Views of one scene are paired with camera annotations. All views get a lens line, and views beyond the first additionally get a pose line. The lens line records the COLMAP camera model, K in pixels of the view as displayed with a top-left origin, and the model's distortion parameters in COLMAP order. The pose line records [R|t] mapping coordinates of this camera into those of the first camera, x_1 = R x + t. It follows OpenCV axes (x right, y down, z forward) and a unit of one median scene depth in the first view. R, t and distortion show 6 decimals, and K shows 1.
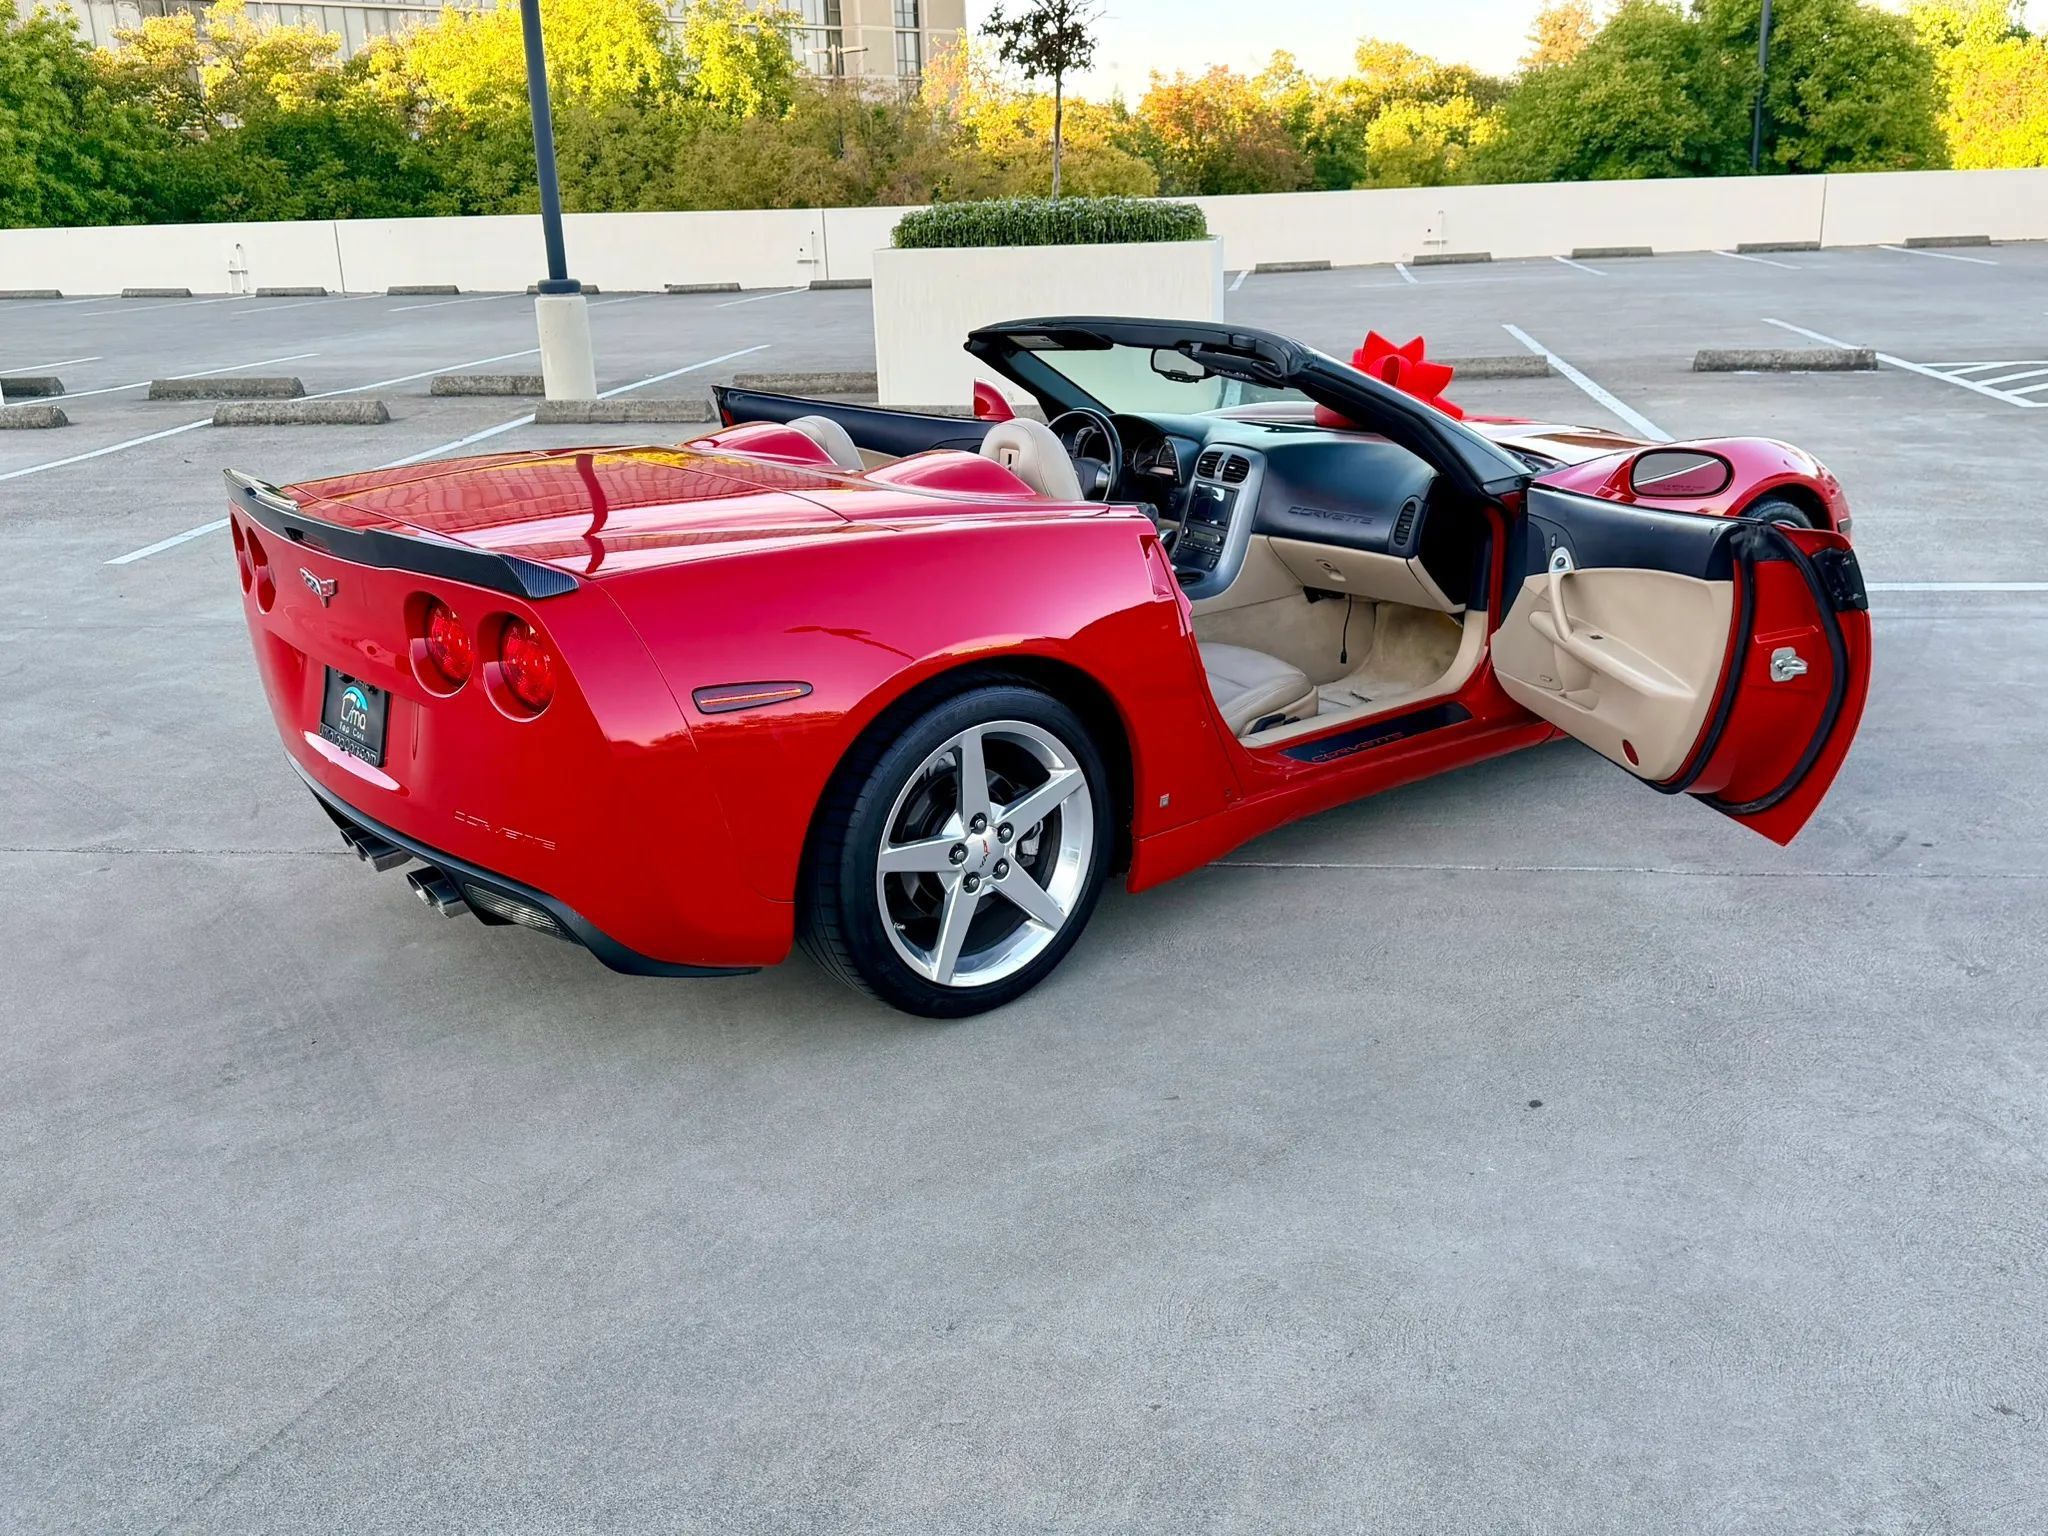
lens RADIAL K [[1892.4, 0, 1032.3], [0, 1892.4, 749.4], [0, 0, 1]] dist [0.017082, 0.000000]
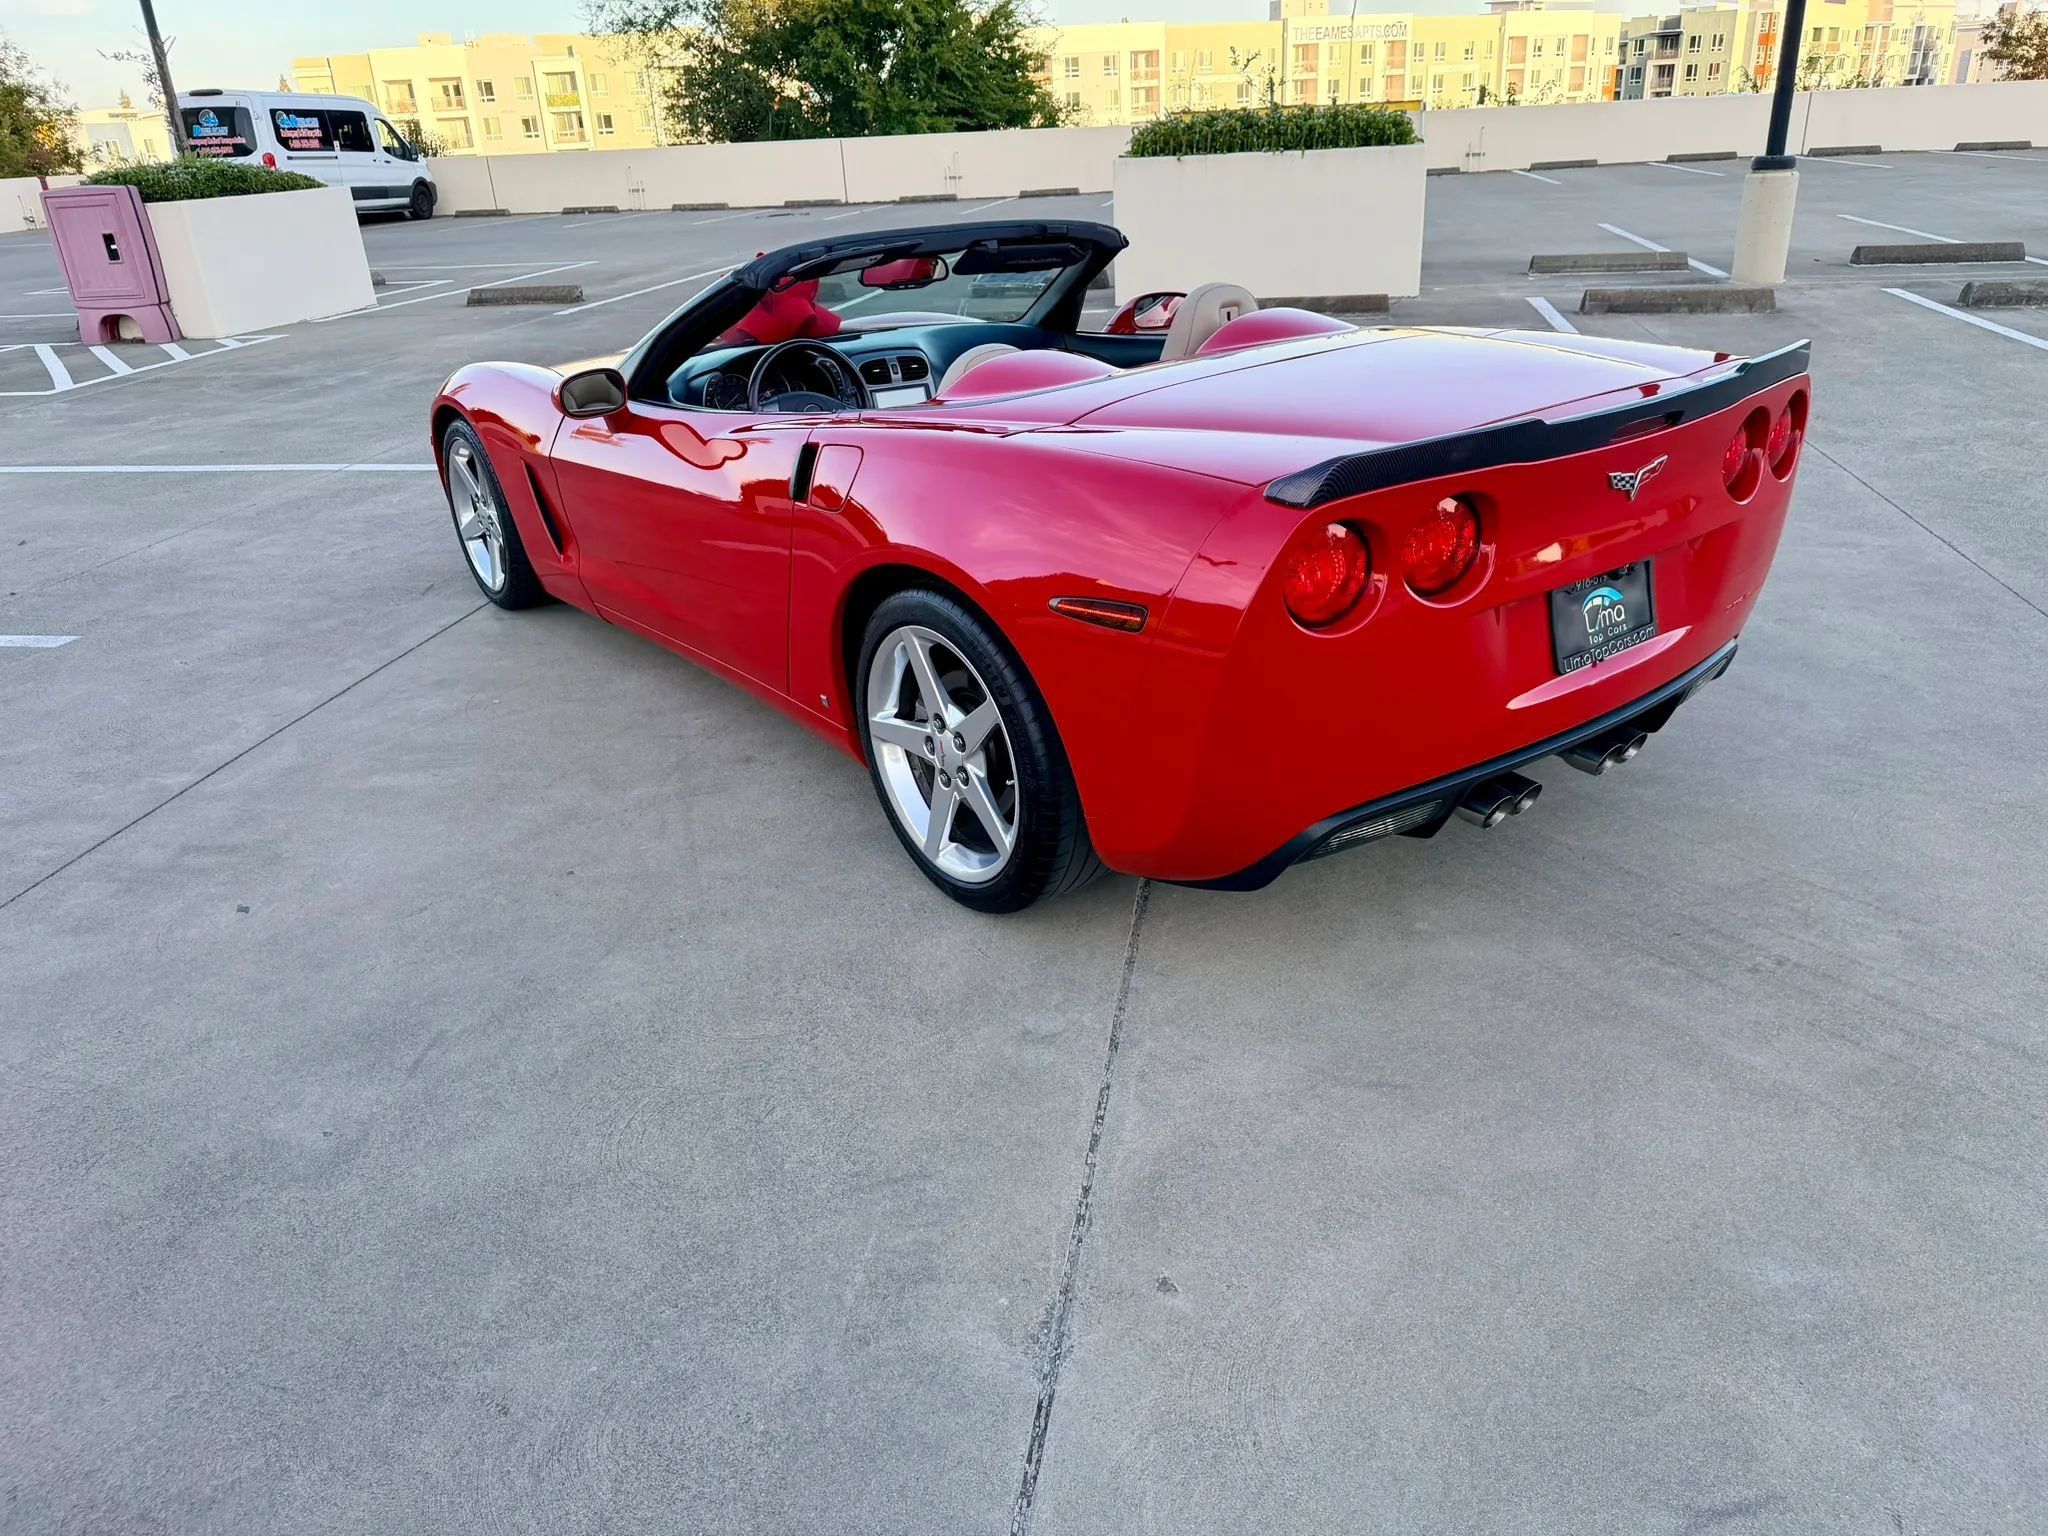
lens RADIAL K [[1447.9, 0, 1038.4], [0, 1447.9, 757.1], [0, 0, 1]] dist [0.023268, -0.028992]
pose [[0.027361, -0.380626, 0.924324, -0.123345], [0.334003, 0.875008, 0.350431, -0.035330], [-0.942175, 0.299139, 0.151072, 0.137746]]
